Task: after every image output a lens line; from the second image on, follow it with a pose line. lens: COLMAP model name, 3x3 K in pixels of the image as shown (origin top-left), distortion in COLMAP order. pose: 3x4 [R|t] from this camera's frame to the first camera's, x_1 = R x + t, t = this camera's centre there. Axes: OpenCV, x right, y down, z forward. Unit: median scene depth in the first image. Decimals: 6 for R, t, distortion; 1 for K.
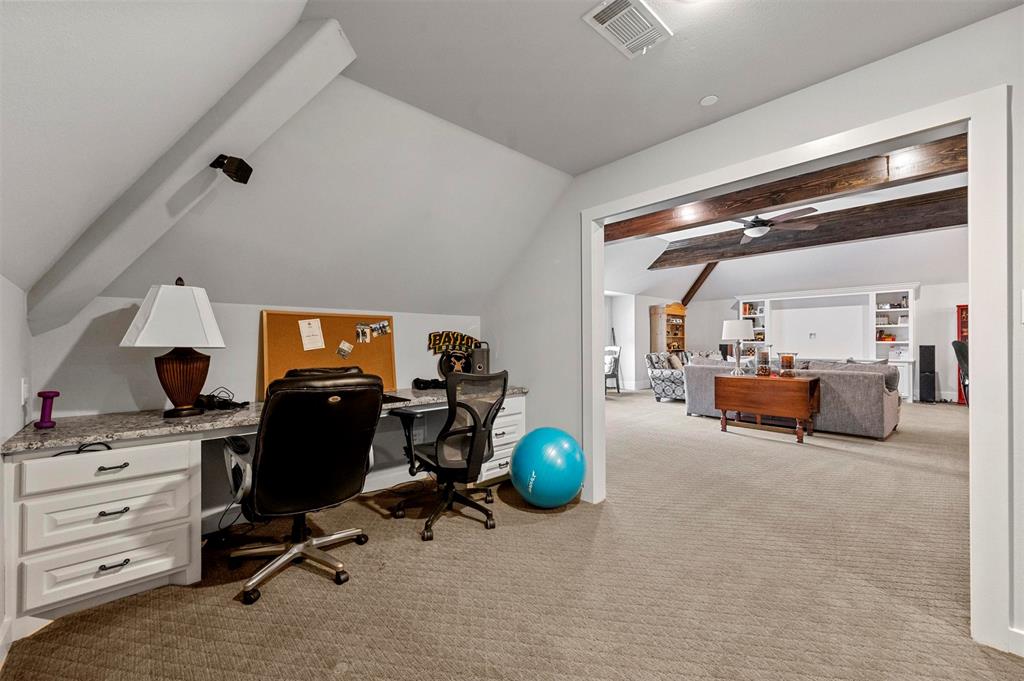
lens RADIAL K [[403.6, 0, 511.1], [0, 403.6, 340.1], [0, 0, 1]] dist [-0.000611, -0.000686]
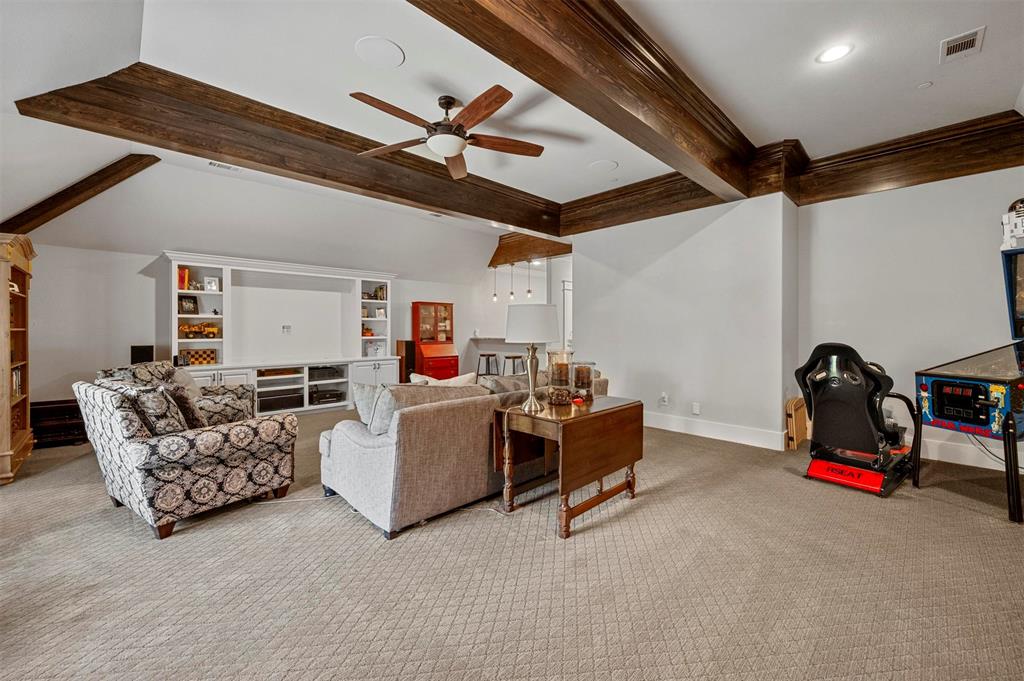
lens RADIAL K [[403.6, 0, 512.3], [0, 403.6, 332.0], [0, 0, 1]] dist [-0.000611, -0.000686]
pose [[-0.031834, -0.004841, 0.999481, 0.037681], [-0.003105, 0.999984, 0.004745, -0.011156], [-0.999488, -0.002953, -0.031849, 0.708998]]
